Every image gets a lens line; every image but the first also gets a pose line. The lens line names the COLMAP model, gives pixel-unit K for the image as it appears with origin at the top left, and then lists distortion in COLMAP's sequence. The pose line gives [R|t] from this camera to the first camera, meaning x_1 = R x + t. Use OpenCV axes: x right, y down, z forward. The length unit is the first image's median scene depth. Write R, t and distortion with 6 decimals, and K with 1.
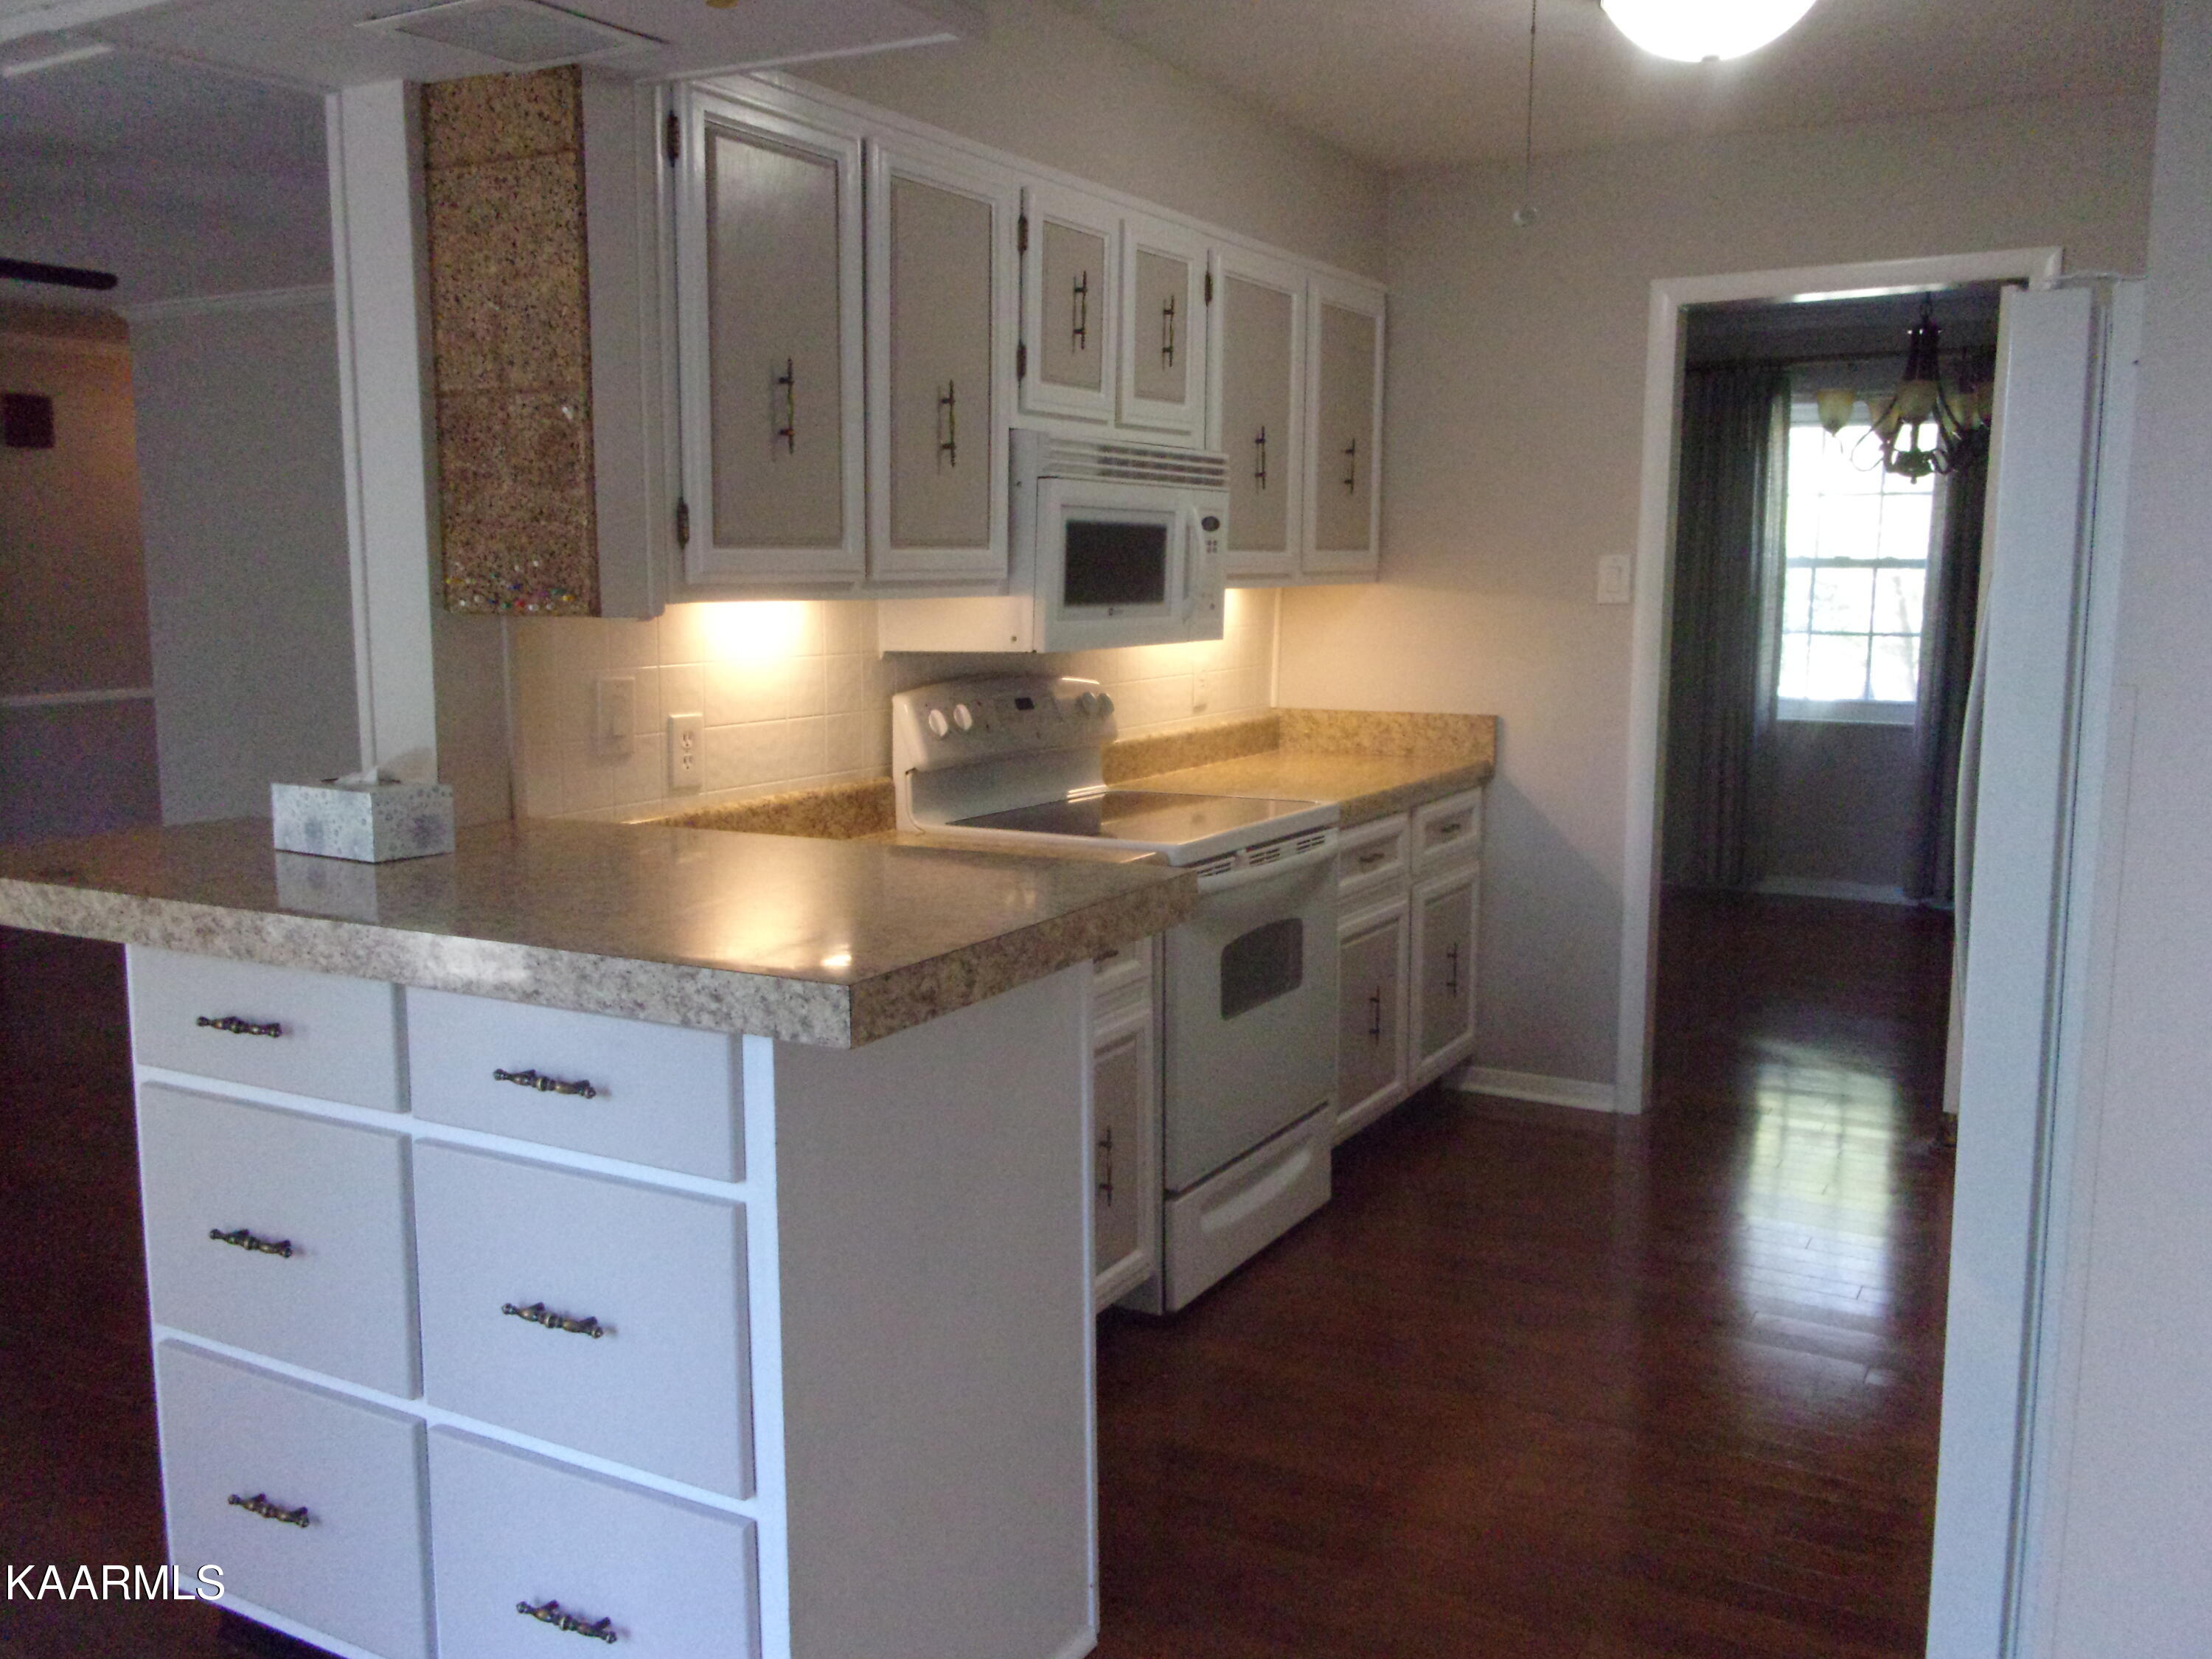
lens RADIAL K [[1858.3, 0, 1102.4], [0, 1858.3, 829.3], [0, 0, 1]] dist [0.012313, -0.010710]
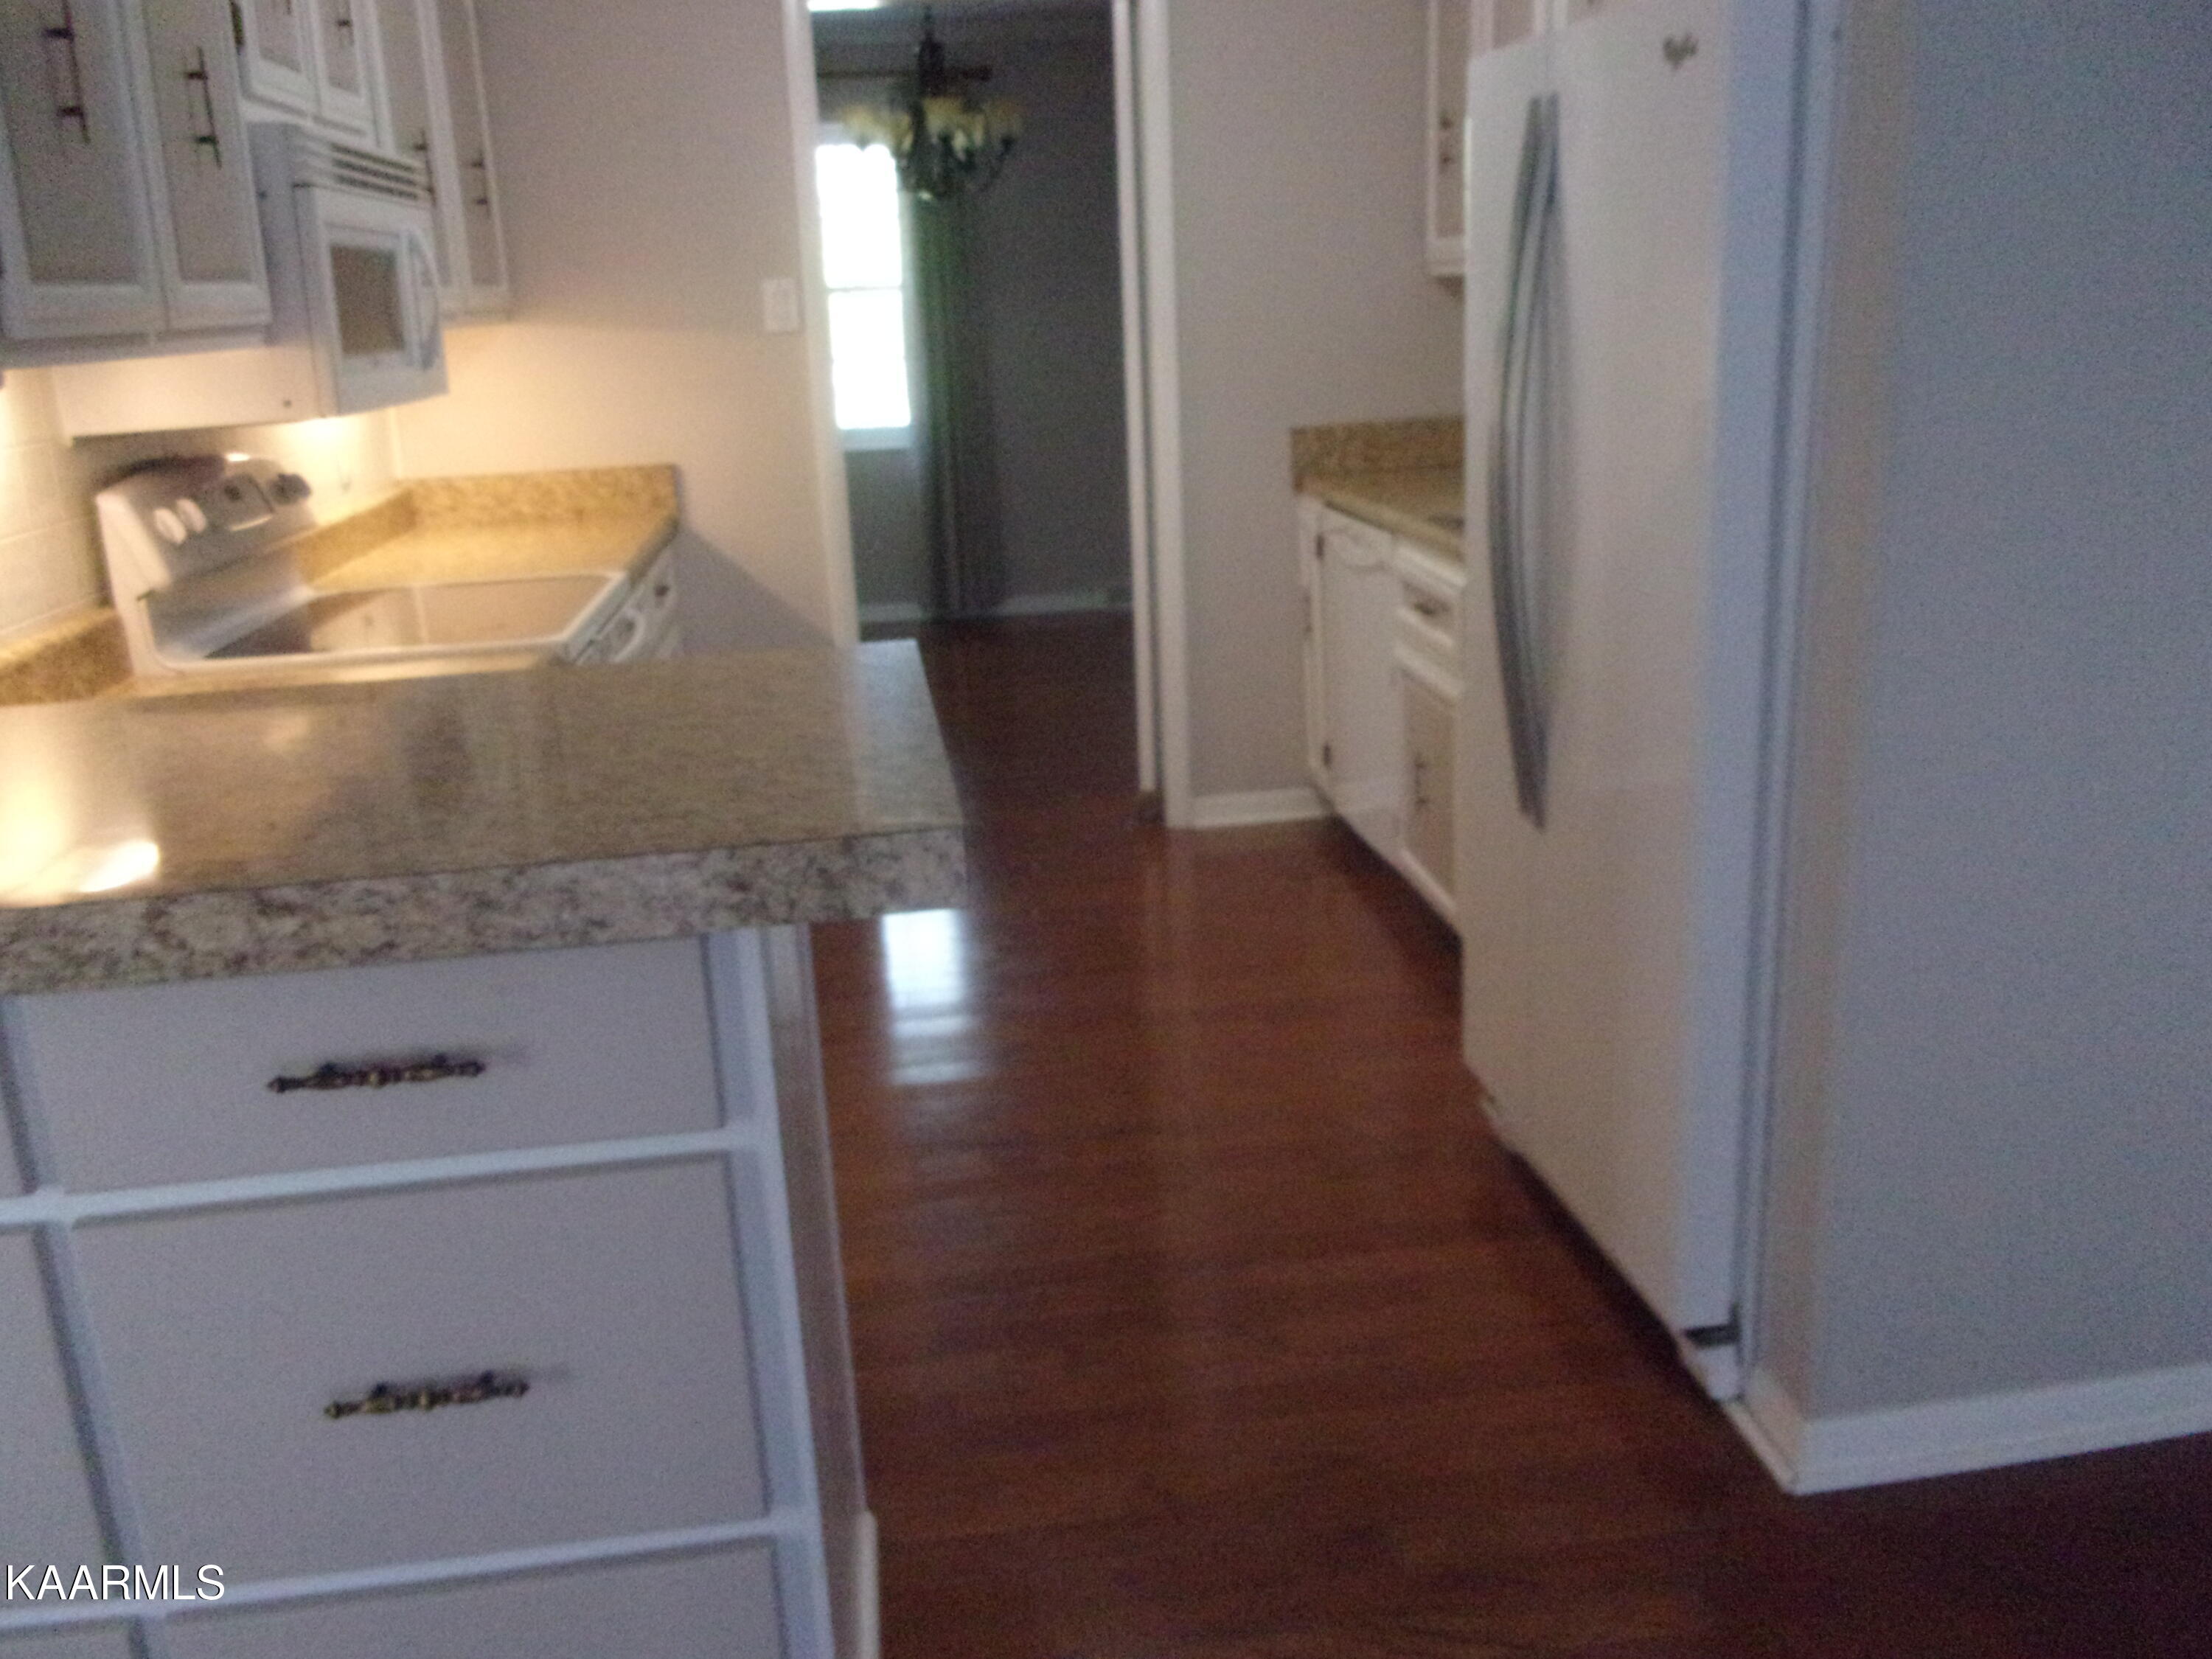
lens RADIAL K [[1858.3, 0, 1102.4], [0, 1858.3, 829.3], [0, 0, 1]] dist [0.012313, -0.010710]
pose [[0.791938, -0.202806, 0.575937, -0.263205], [0.127245, 0.977336, 0.169185, -0.018374], [-0.597196, -0.060699, 0.799796, 0.174342]]
